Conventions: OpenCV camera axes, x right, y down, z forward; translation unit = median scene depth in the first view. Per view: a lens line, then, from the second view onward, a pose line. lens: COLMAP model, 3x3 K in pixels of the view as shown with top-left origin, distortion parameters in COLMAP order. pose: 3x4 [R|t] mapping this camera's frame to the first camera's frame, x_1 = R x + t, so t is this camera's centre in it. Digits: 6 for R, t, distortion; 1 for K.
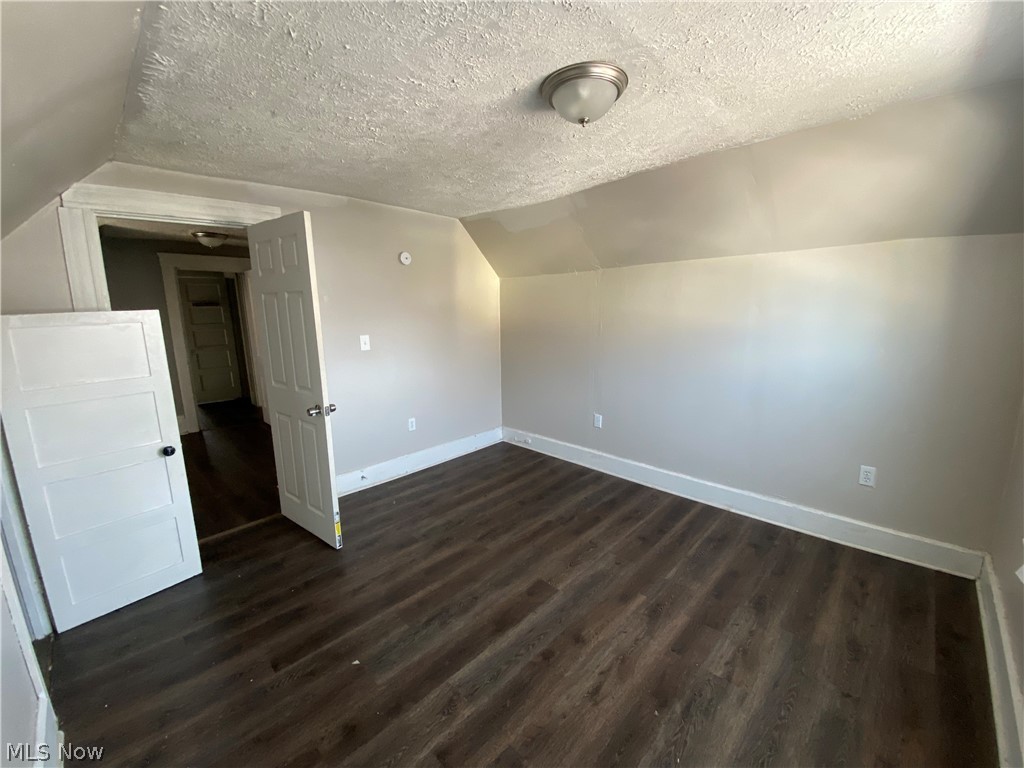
lens RADIAL K [[416.0, 0, 512.0], [0, 416.0, 384.0], [0, 0, 1]] dist [-0.000600, -0.000270]
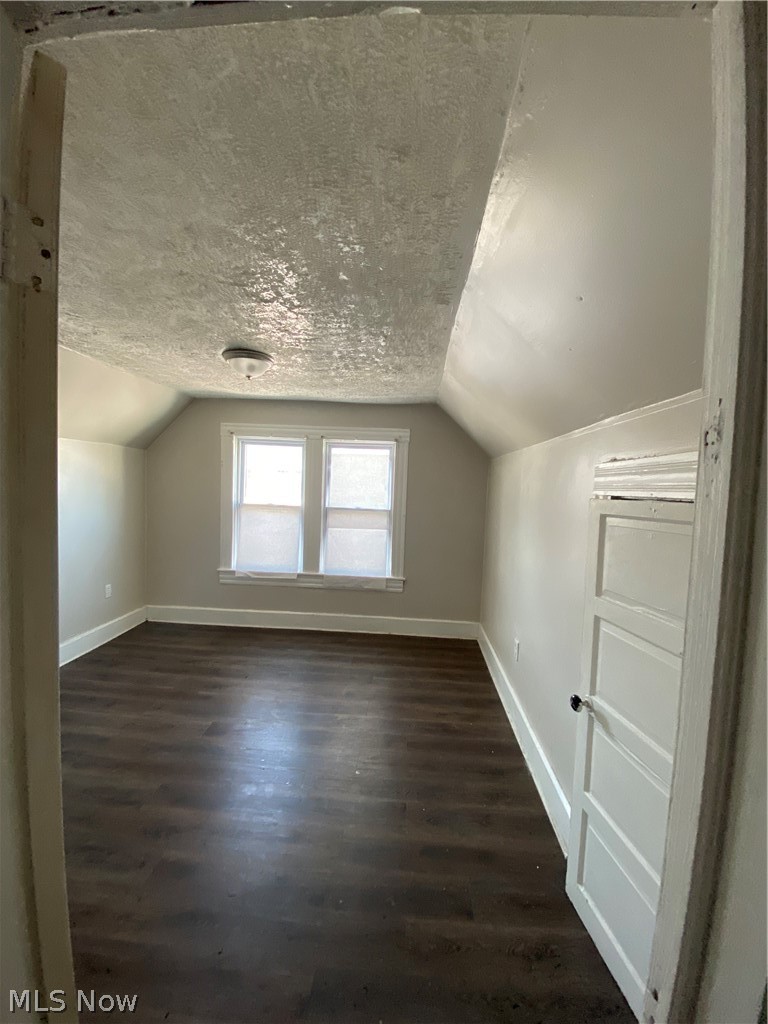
lens RADIAL K [[416.0, 0, 384.0], [0, 416.0, 512.0], [0, 0, 1]] dist [-0.000600, -0.000270]
pose [[-0.671784, -0.040110, 0.739660, -1.006694], [0.113324, 0.981214, 0.156133, -0.199566], [-0.732027, 0.188709, -0.654618, 1.259889]]
